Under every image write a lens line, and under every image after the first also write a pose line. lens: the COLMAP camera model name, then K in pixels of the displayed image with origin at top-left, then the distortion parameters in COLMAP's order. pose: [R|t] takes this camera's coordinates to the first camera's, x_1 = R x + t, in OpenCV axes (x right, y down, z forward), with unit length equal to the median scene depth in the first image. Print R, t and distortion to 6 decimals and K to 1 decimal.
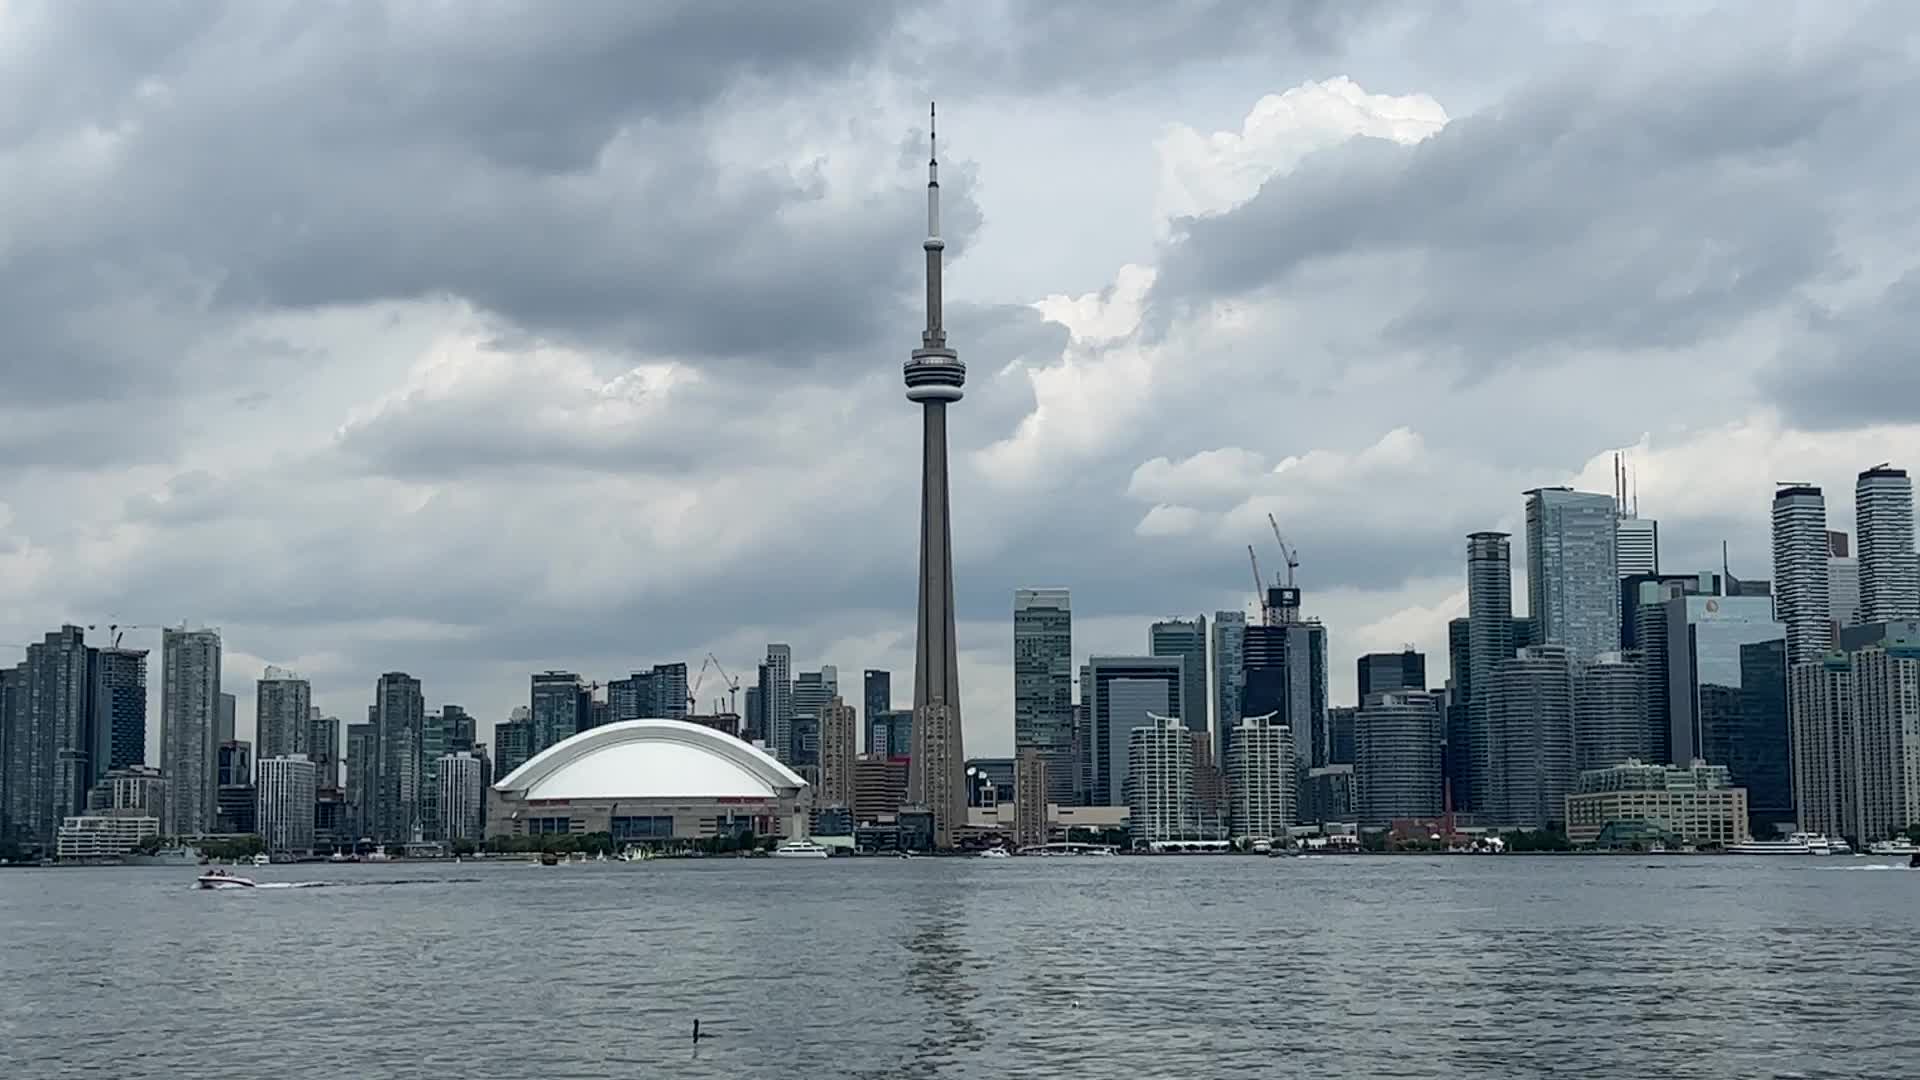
lens RADIAL K [[2971.1, 0, 960.0], [0, 2971.1, 540.0], [0, 0, 1]] dist [0.257309, -1.025726]
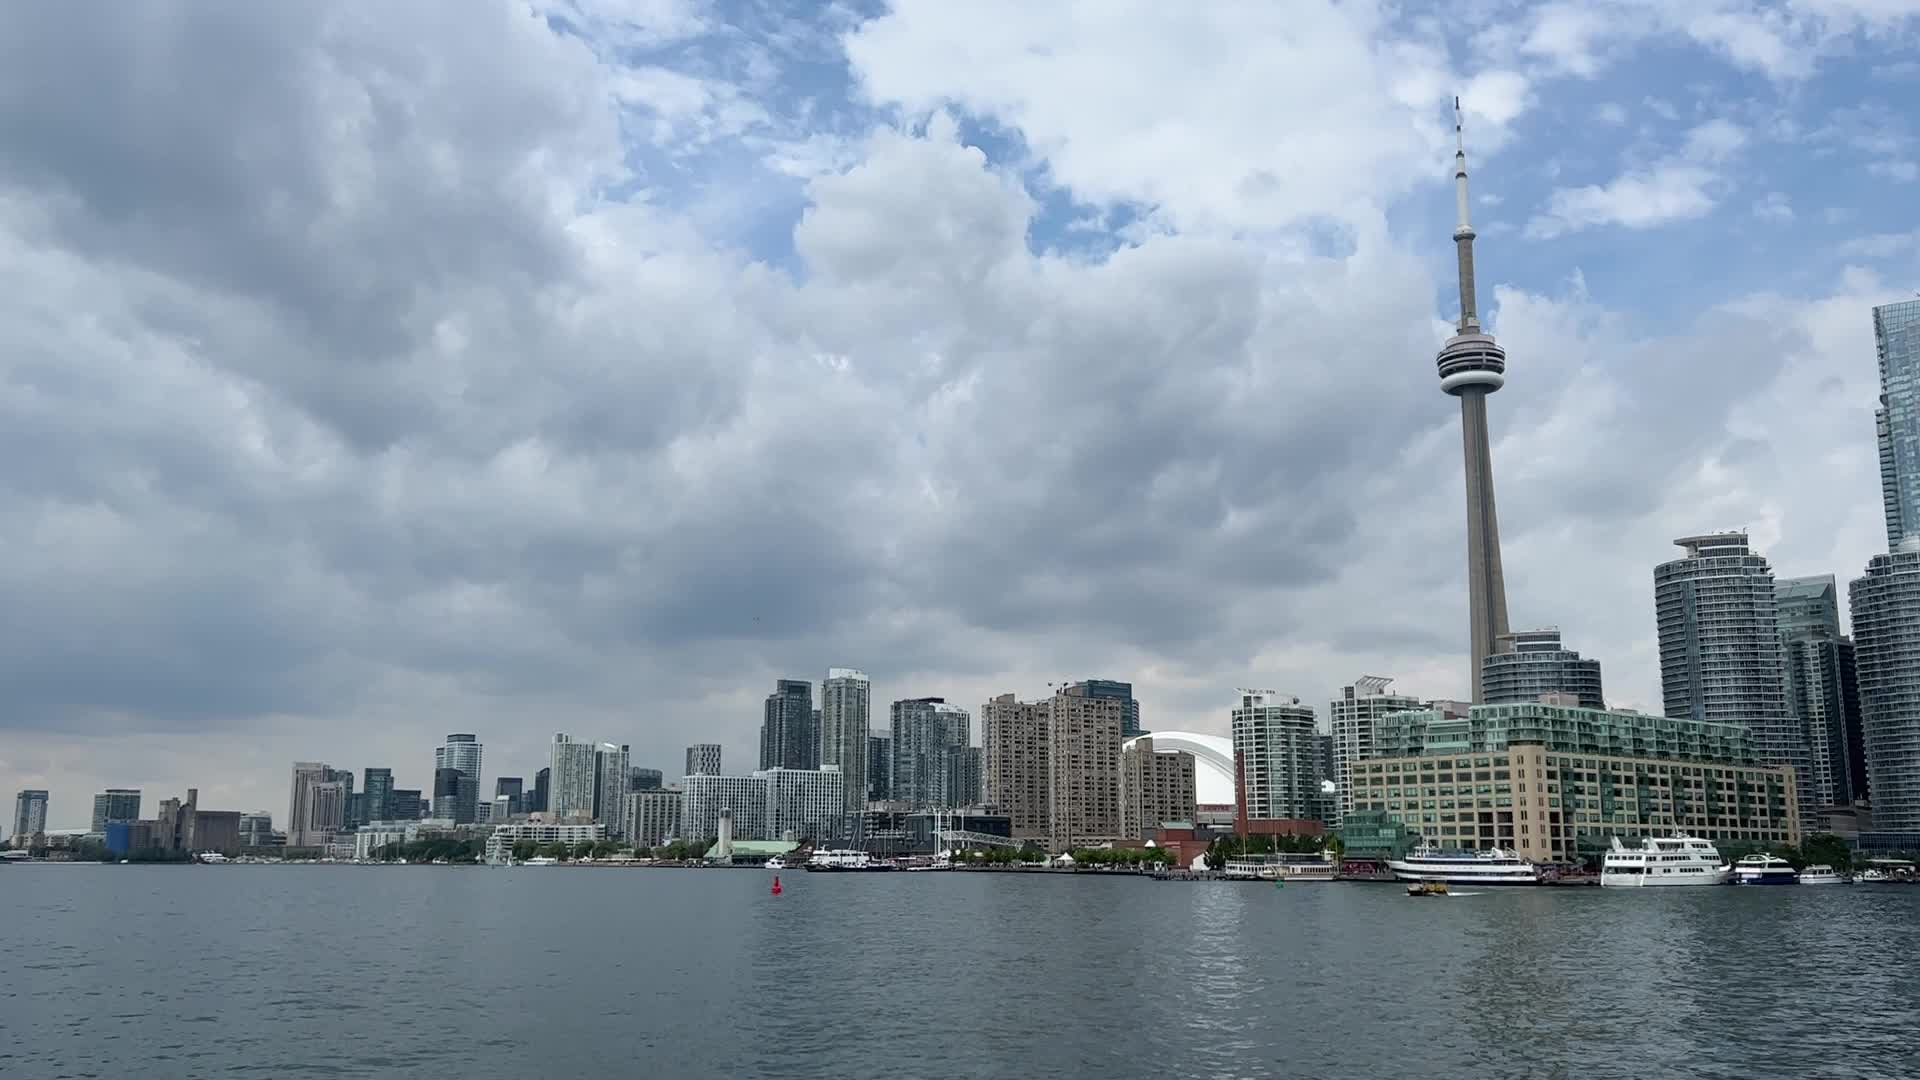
lens RADIAL K [[1681.2, 0, 954.8], [0, 1681.2, 587.3], [0, 0, 1]] dist [0.091591, -0.178412]
pose [[0.635468, -0.112300, -0.763917, 0.338061], [0.071668, 0.993674, -0.086458, 0.060701], [0.768794, 0.000193, 0.639496, 0.616546]]
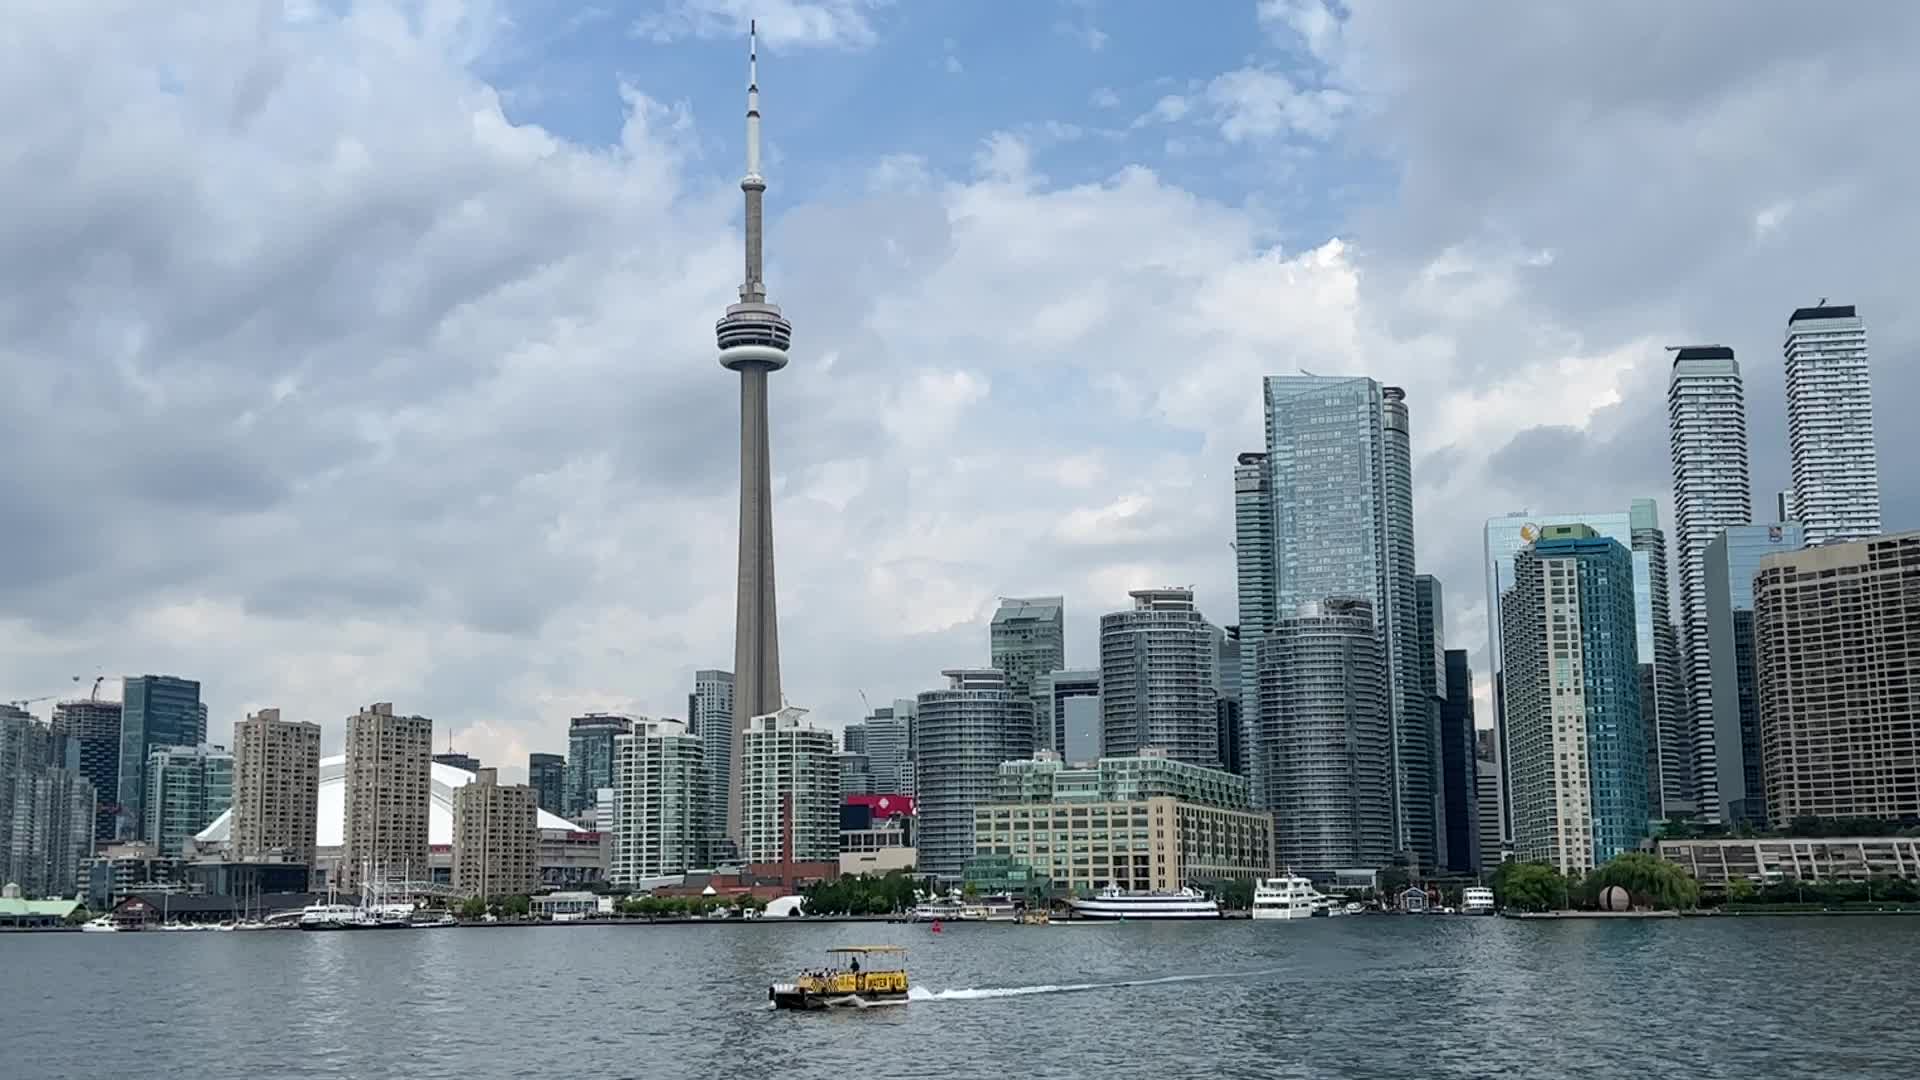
lens RADIAL K [[2271.2, 0, 960.0], [0, 2271.2, 540.0], [0, 0, 1]] dist [0.213280, -0.665610]
pose [[0.942567, -0.056141, -0.329264, 0.298162], [0.039946, 0.997645, -0.055751, 0.047001], [0.331618, 0.039396, 0.942591, 0.484578]]
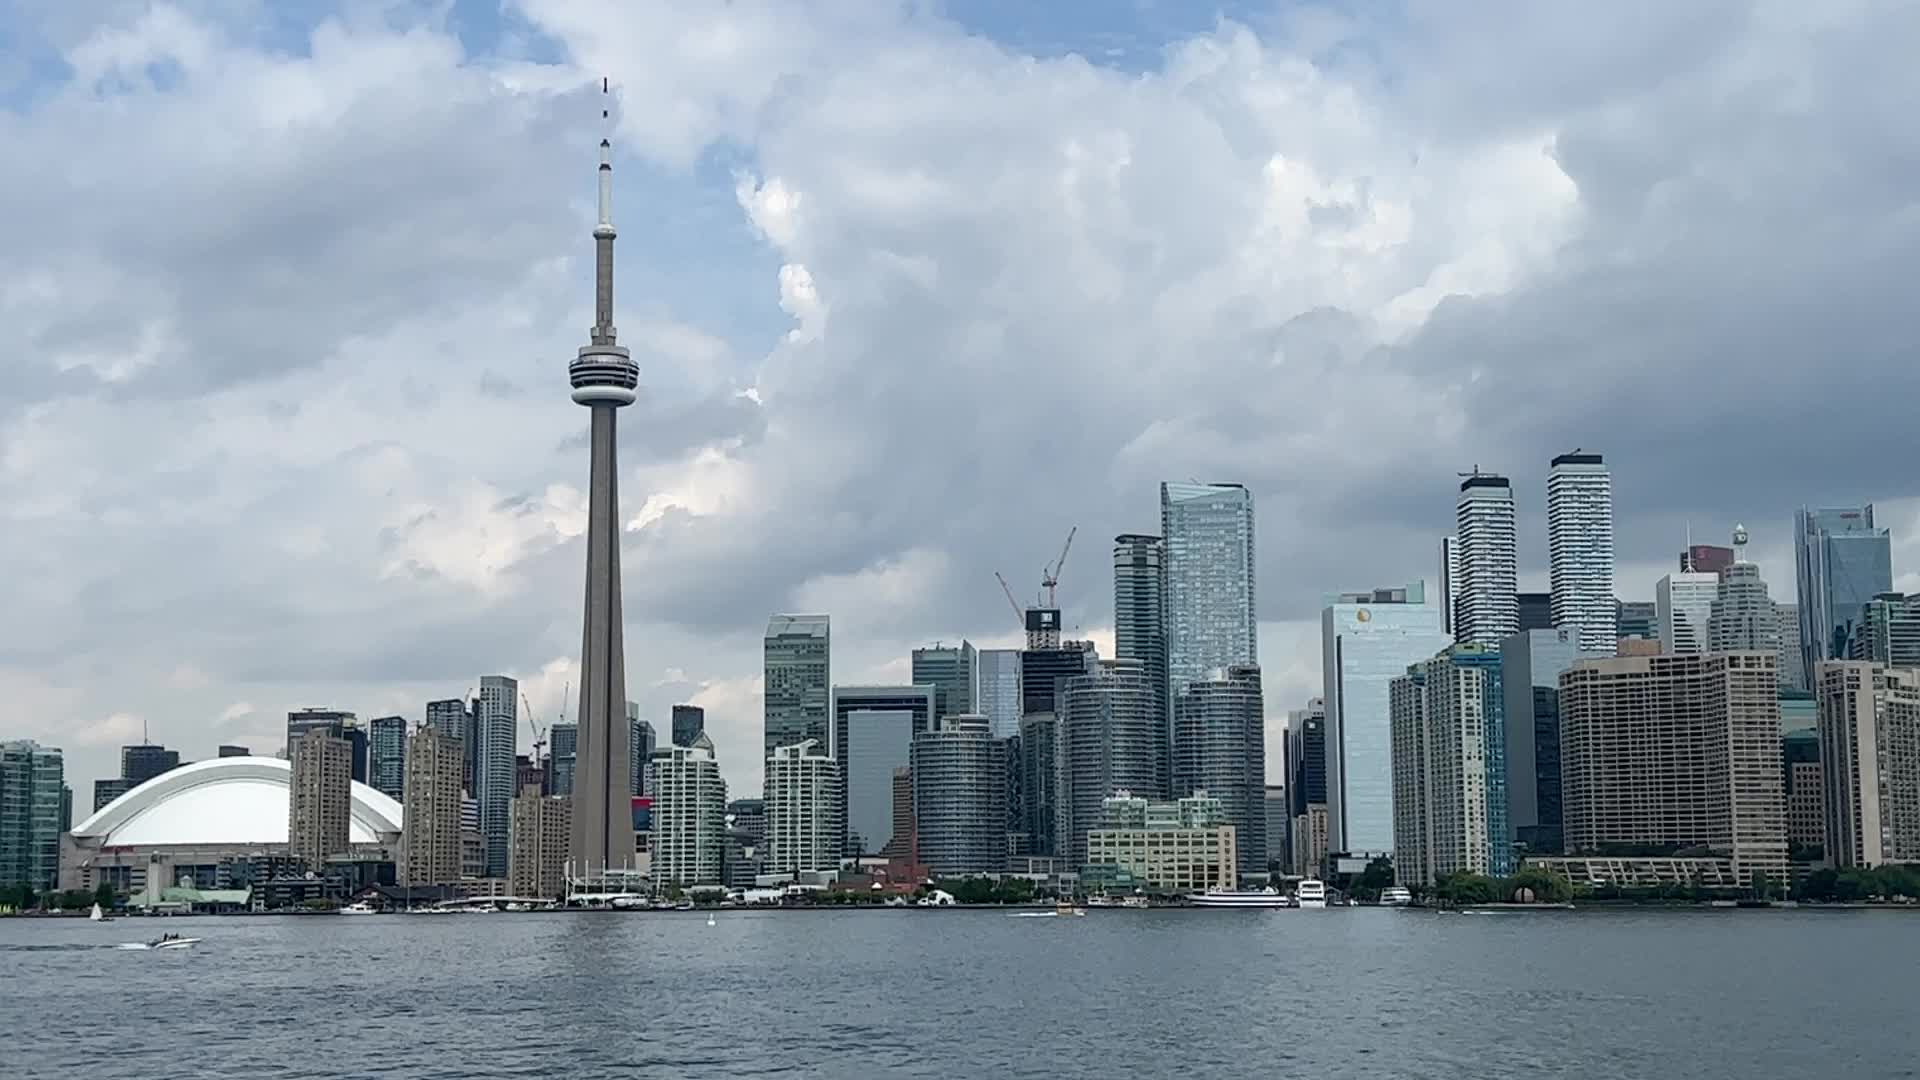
lens RADIAL K [[2775.4, 0, 960.0], [0, 2775.4, 540.0], [0, 0, 1]] dist [0.247926, -0.902207]
pose [[0.994820, -0.011673, -0.100976, 0.216032], [0.009483, 0.999710, -0.022140, 0.017086], [0.101205, 0.021068, 0.994642, 0.193652]]
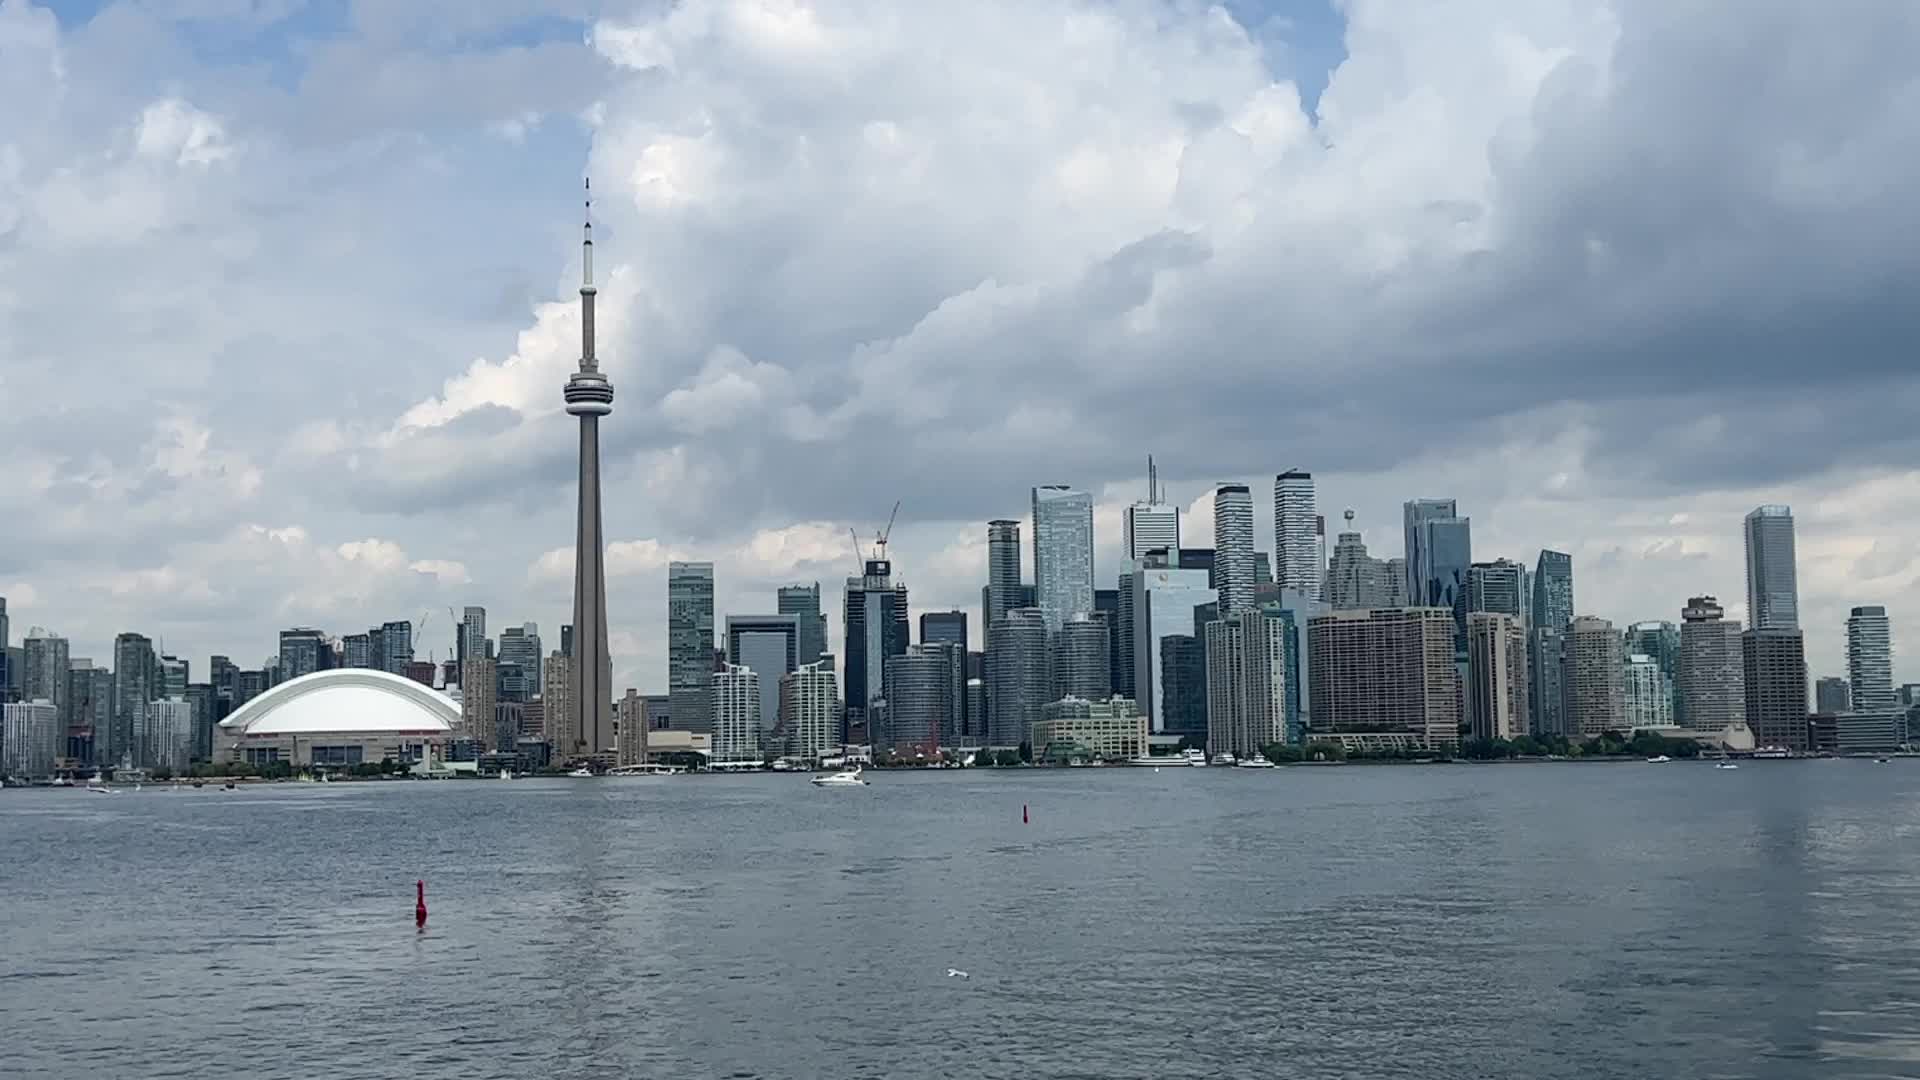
lens RADIAL K [[2414.7, 0, 960.0], [0, 2414.7, 540.0], [0, 0, 1]] dist [0.247803, -0.866206]
pose [[0.996495, -0.001166, 0.083643, 0.072595], [0.000114, 0.999921, 0.012577, -0.007476], [-0.083651, -0.012523, 0.996416, -0.048880]]
